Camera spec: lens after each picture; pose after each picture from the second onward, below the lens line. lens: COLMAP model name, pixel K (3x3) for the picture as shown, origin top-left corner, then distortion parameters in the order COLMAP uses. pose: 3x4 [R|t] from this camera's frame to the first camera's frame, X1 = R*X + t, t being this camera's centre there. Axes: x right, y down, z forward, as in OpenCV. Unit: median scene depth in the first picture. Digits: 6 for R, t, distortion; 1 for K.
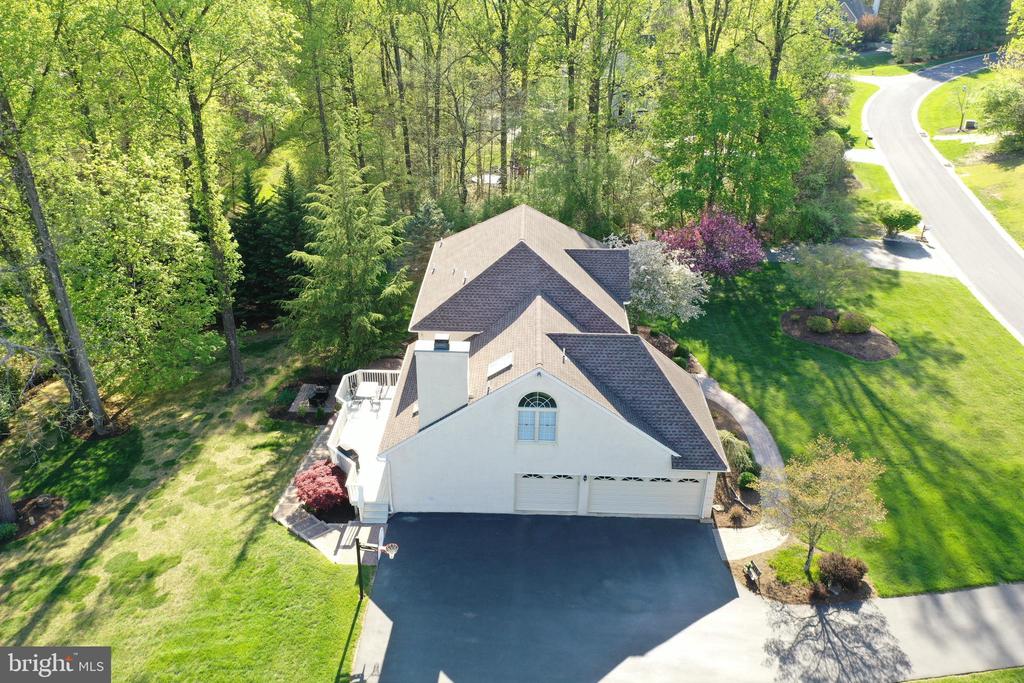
lens RADIAL K [[803.3, 0, 512.0], [0, 803.3, 341.5], [0, 0, 1]] dist [0.042681, 0.000735]
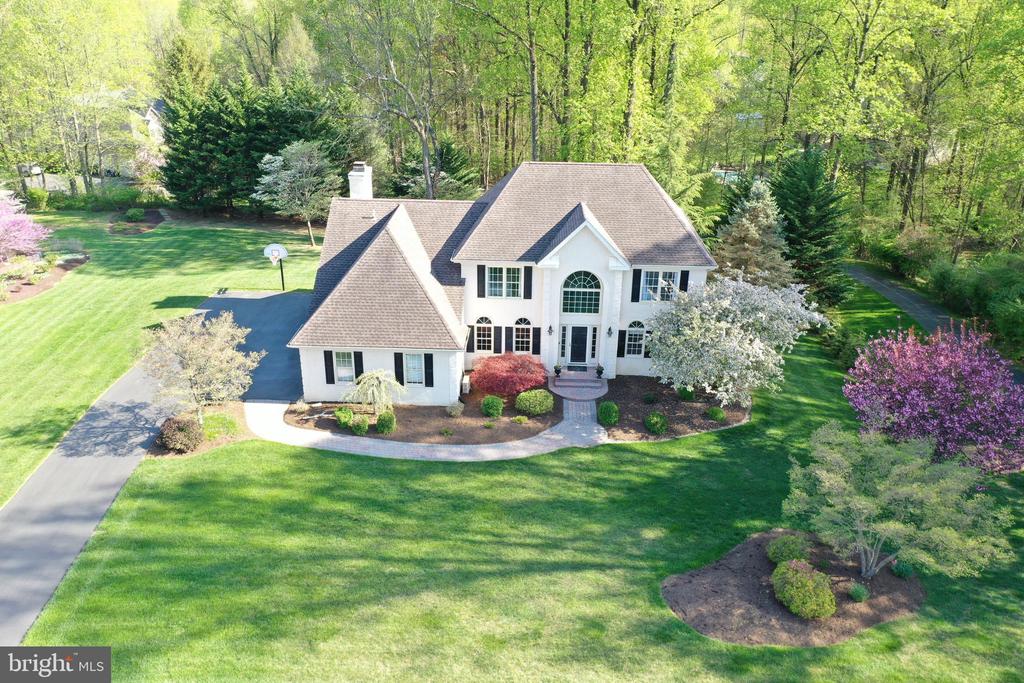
lens RADIAL K [[812.3, 0, 512.0], [0, 812.3, 341.5], [0, 0, 1]] dist [-0.004552, -0.001485]
pose [[-0.013151, 0.384016, -0.923233, 1.199904], [-0.477508, 0.808815, 0.343226, -0.328032], [0.878529, 0.445364, 0.172734, 1.060738]]
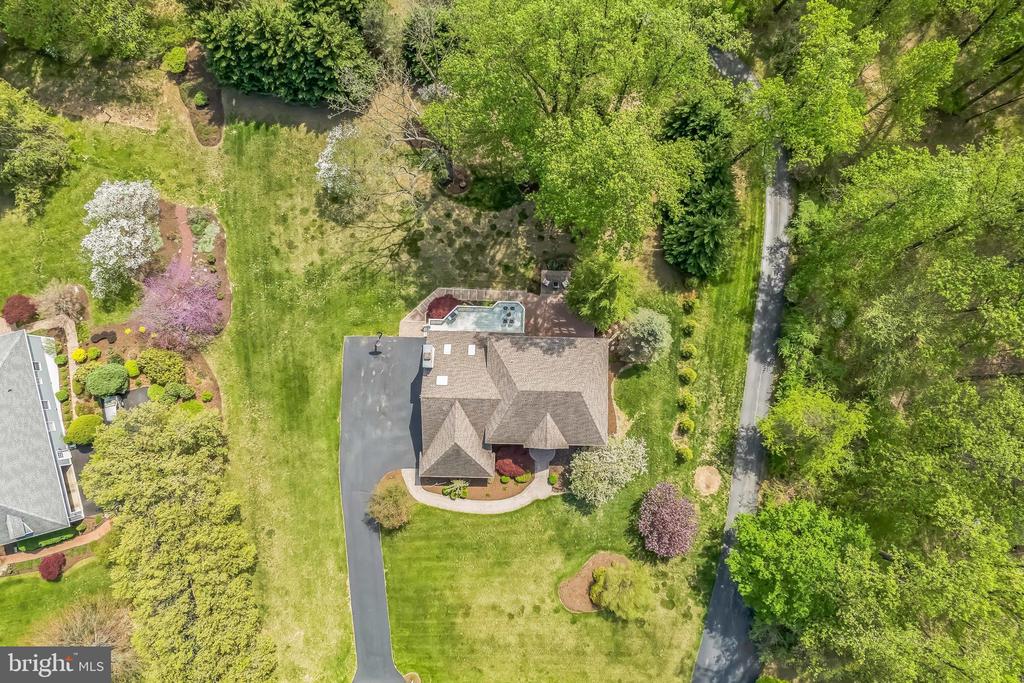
lens RADIAL K [[732.0, 0, 512.0], [0, 732.0, 341.5], [0, 0, 1]] dist [-0.030031, -0.004575]
pose [[0.000667, 0.995185, -0.098007, 0.080342], [-0.482221, 0.086179, 0.871800, -1.908381], [0.876049, 0.046680, 0.479957, 0.168398]]
